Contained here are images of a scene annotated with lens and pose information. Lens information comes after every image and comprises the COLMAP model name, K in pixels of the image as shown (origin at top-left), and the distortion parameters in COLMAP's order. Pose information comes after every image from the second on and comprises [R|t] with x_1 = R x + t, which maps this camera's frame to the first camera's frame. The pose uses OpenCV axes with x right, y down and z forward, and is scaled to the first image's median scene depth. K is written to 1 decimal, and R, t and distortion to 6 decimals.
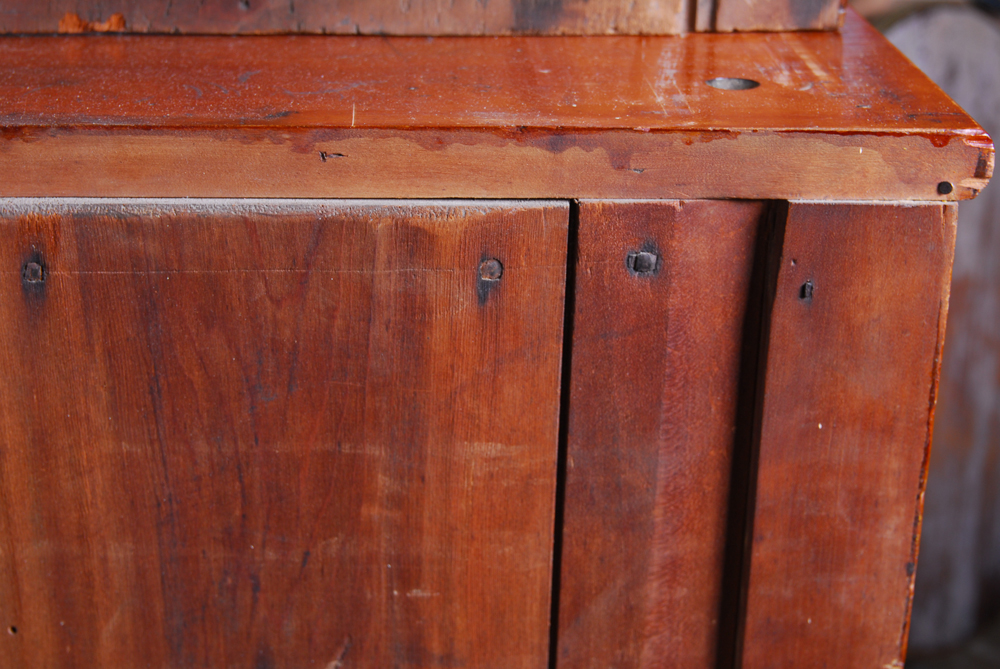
lens RADIAL K [[1814.5, 0, 500.0], [0, 1814.5, 334.5], [0, 0, 1]] dist [-0.051879, -0.140851]
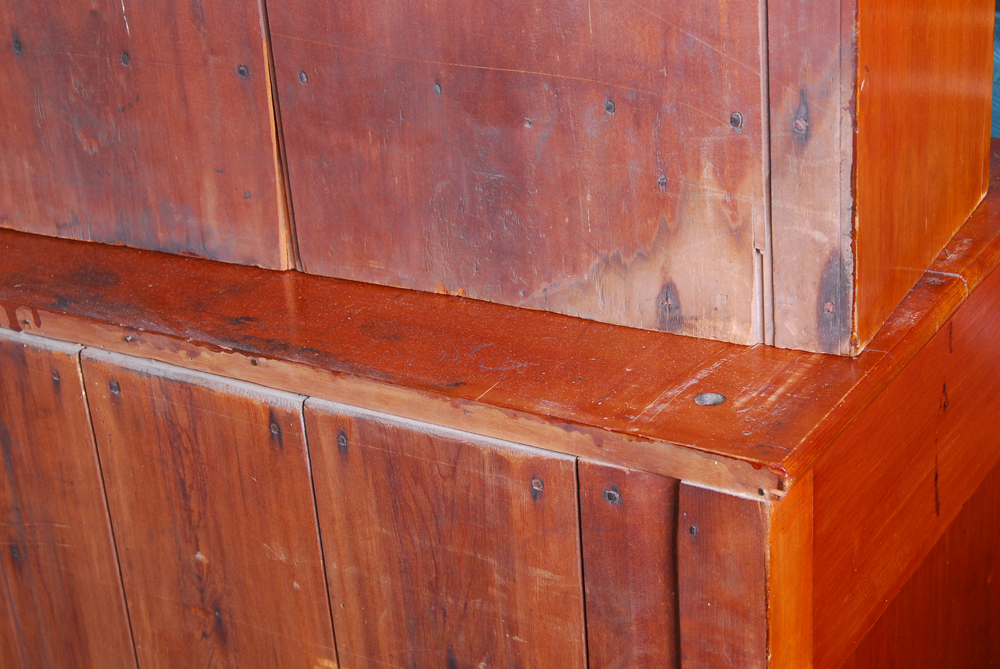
lens RADIAL K [[1814.5, 0, 500.0], [0, 1814.5, 334.5], [0, 0, 1]] dist [-0.051879, -0.140851]
pose [[0.830612, 0.162143, -0.532723, 0.917529], [-0.132557, 0.986741, 0.093649, -0.351340], [0.540844, -0.007170, 0.841092, -0.594209]]
